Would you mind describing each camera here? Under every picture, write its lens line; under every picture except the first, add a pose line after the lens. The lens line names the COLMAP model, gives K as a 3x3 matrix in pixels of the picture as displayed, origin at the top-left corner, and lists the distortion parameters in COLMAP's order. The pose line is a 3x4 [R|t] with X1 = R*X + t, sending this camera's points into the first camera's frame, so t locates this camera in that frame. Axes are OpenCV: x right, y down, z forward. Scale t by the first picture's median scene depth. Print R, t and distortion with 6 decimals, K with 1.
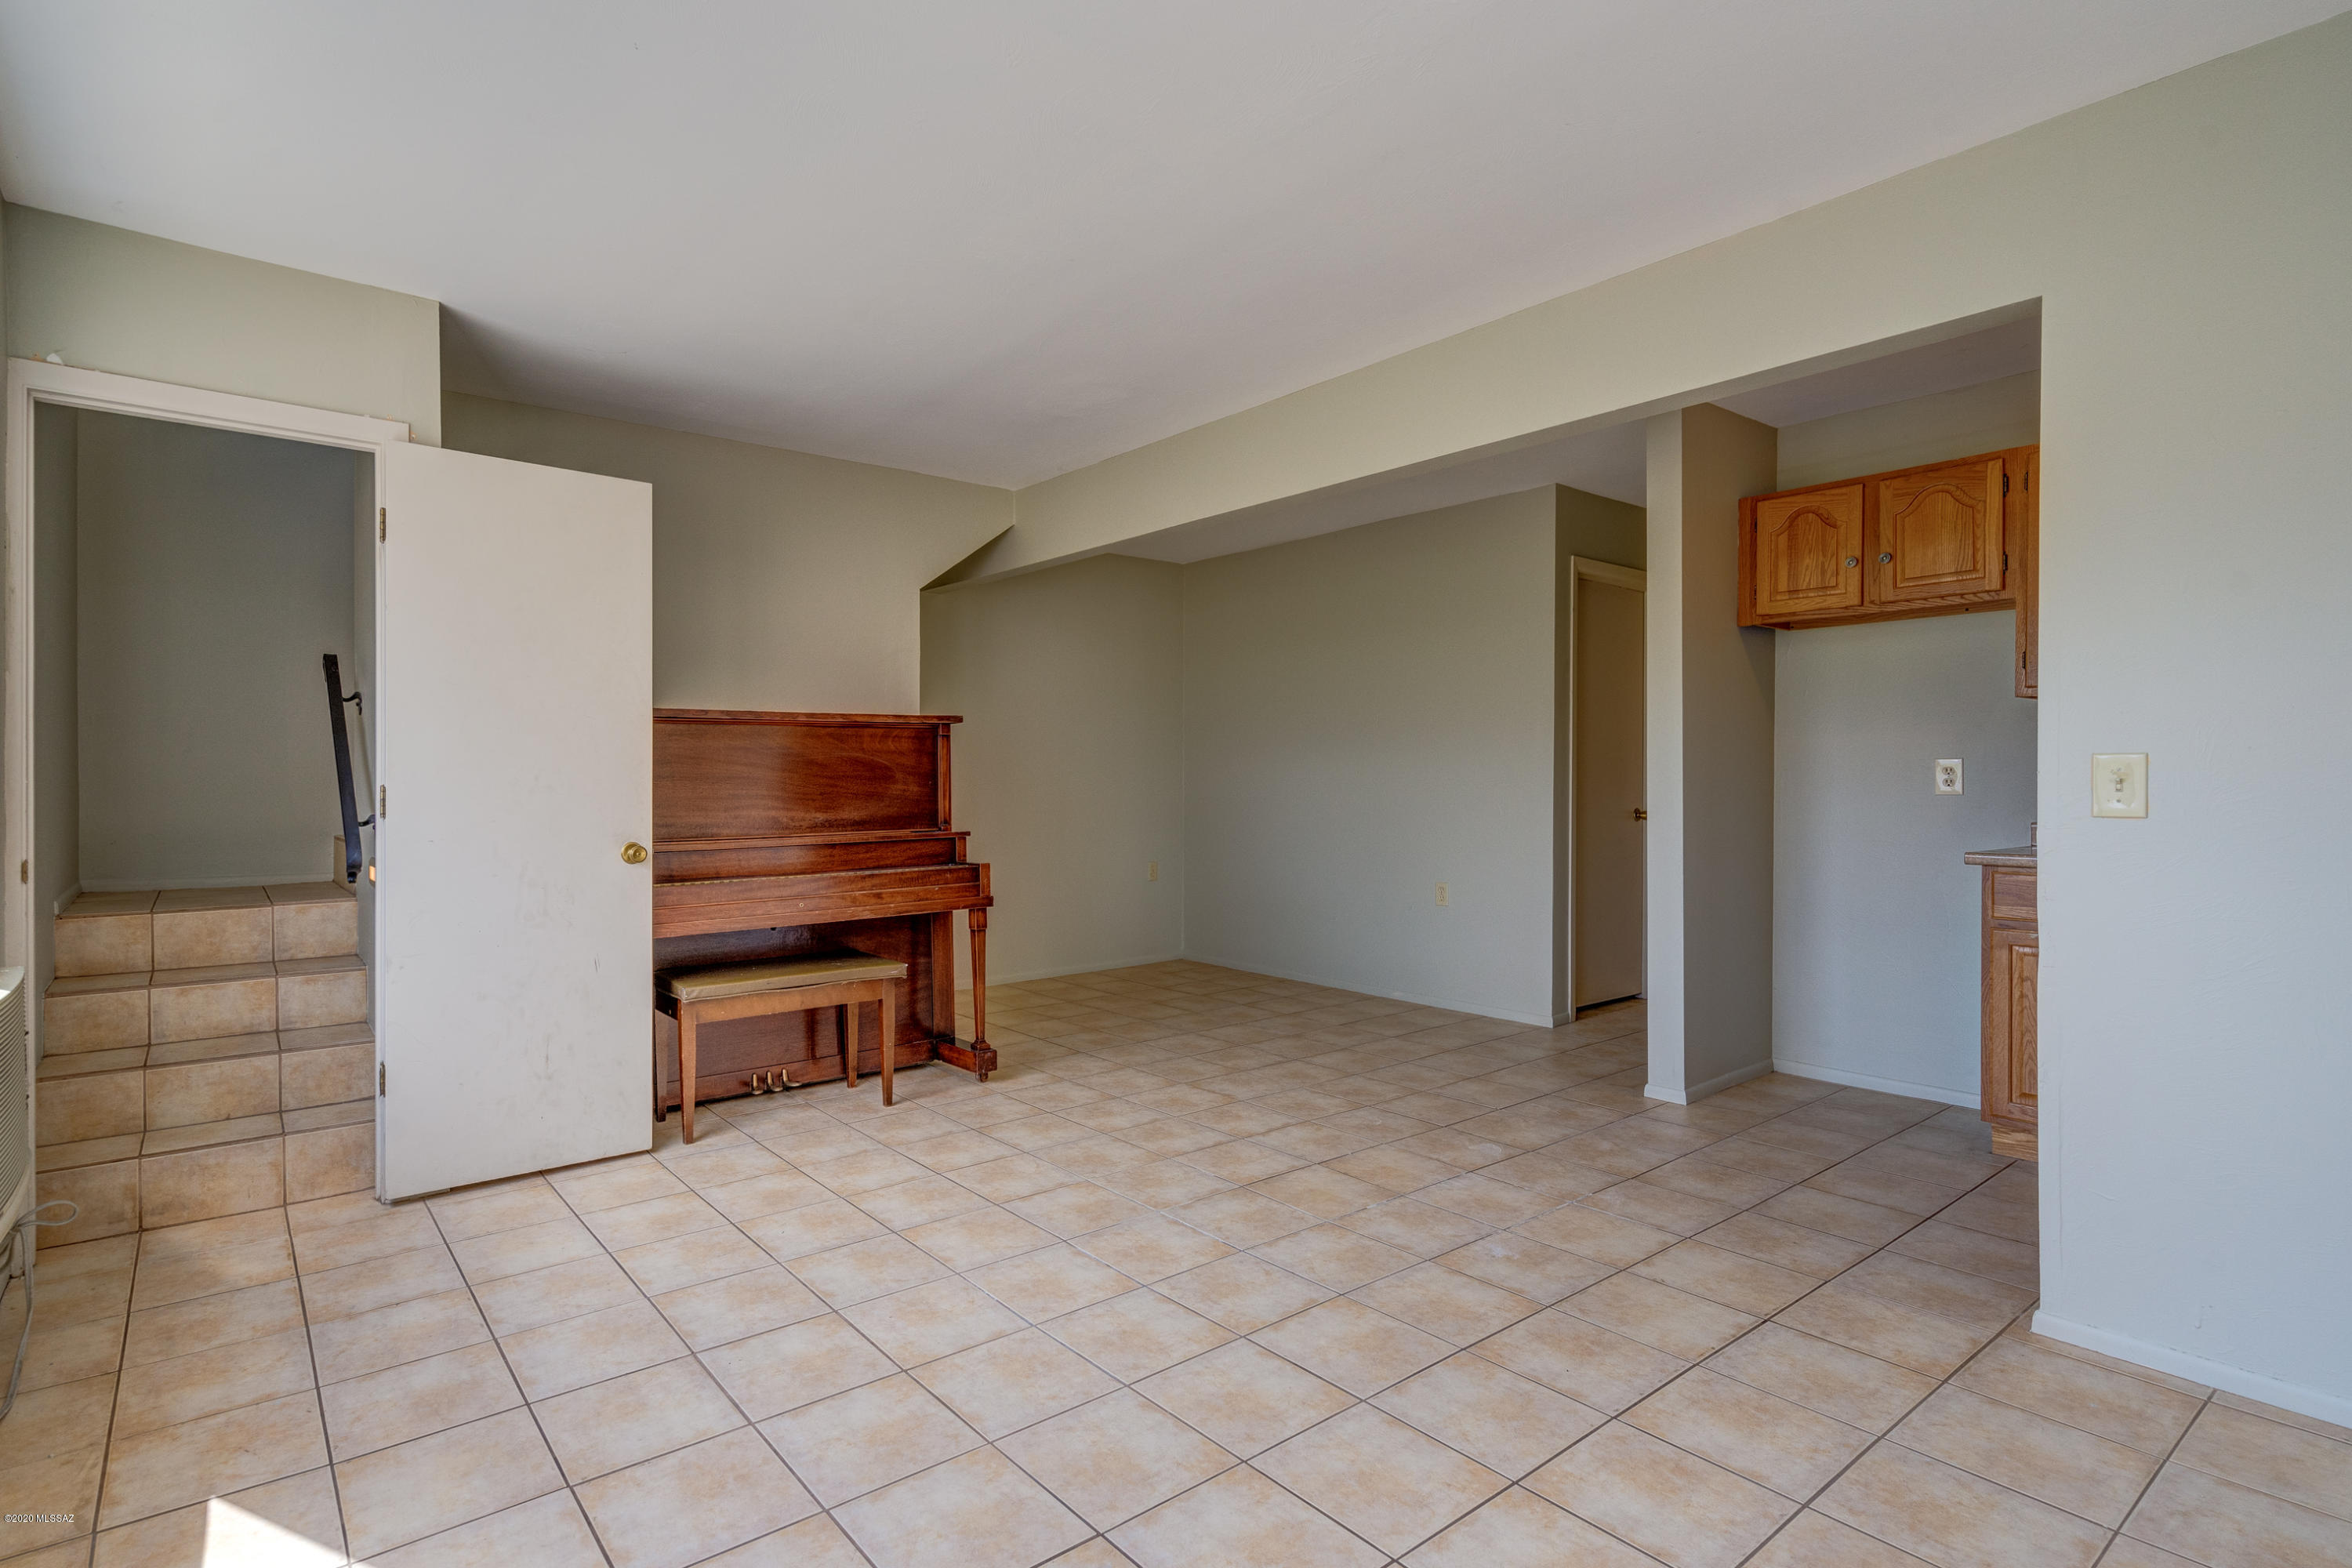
lens RADIAL K [[1177.0, 0, 1127.1], [0, 1177.0, 782.7], [0, 0, 1]] dist [-0.001410, 0.000651]
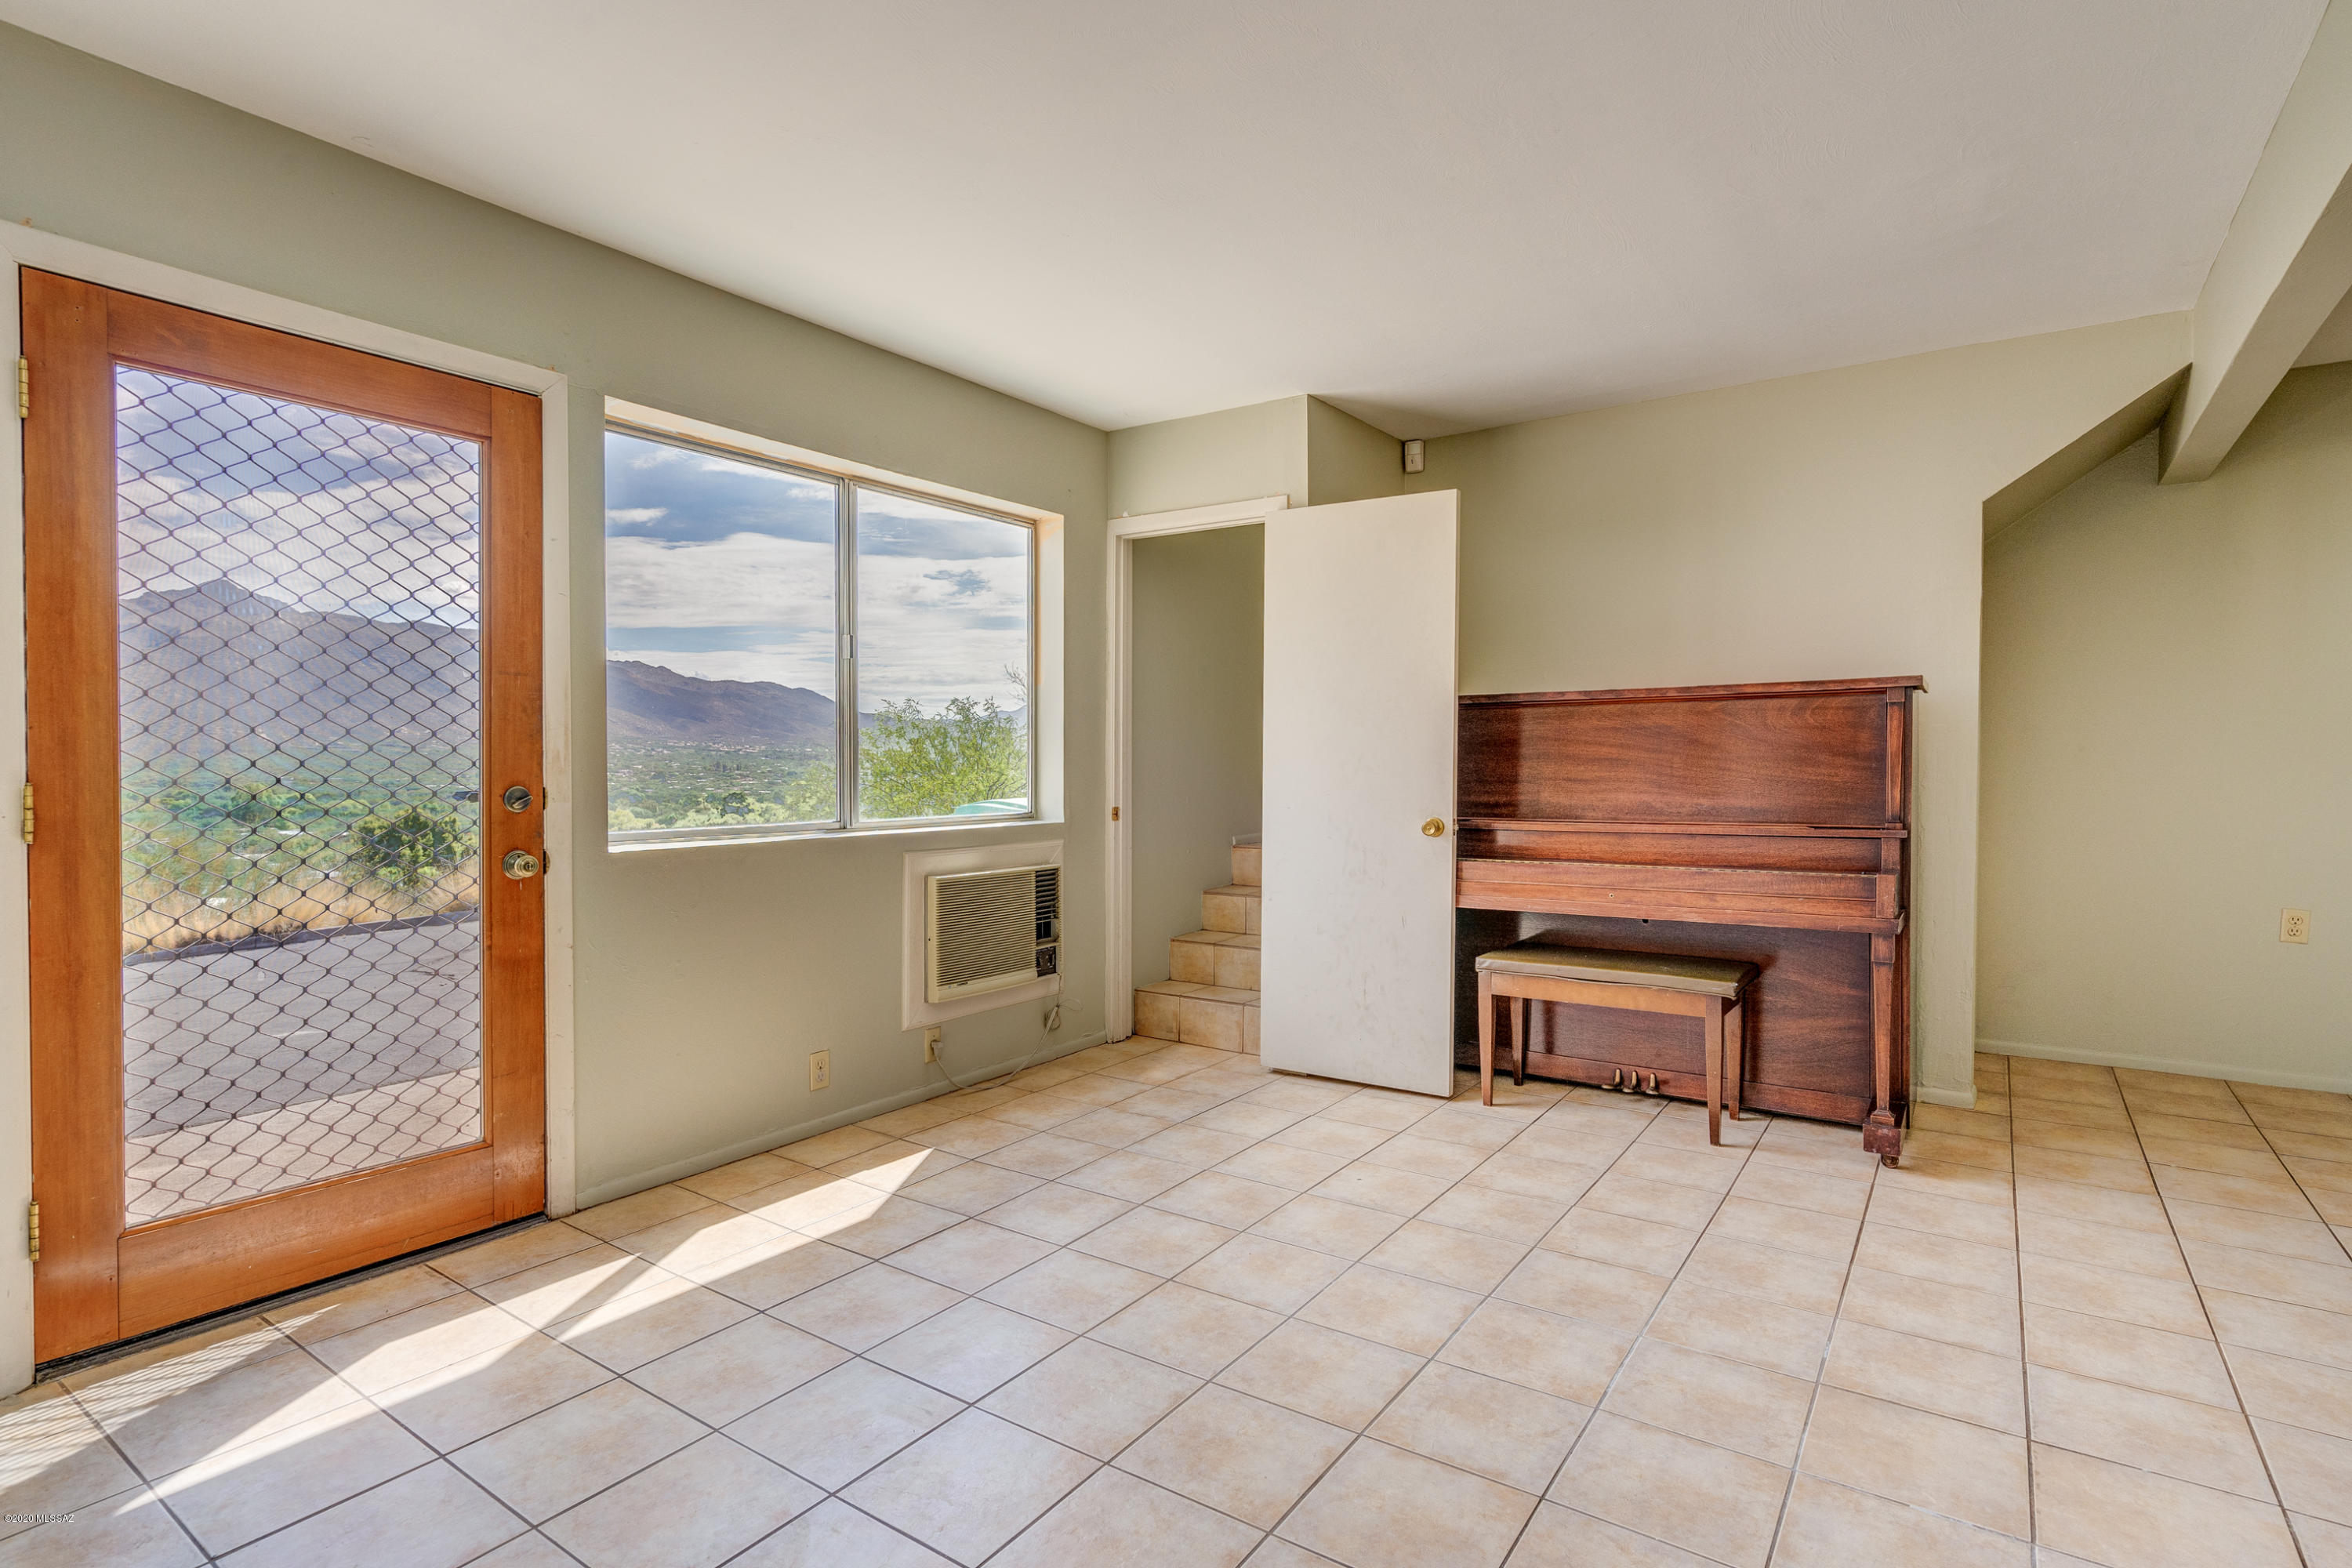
lens RADIAL K [[1177.0, 0, 1127.1], [0, 1177.0, 782.7], [0, 0, 1]] dist [-0.001410, 0.000651]
pose [[0.271948, 0.021252, -0.962077, 0.631293], [-0.000640, 0.999760, 0.021904, -0.007468], [0.962312, -0.005341, 0.271896, 0.458624]]
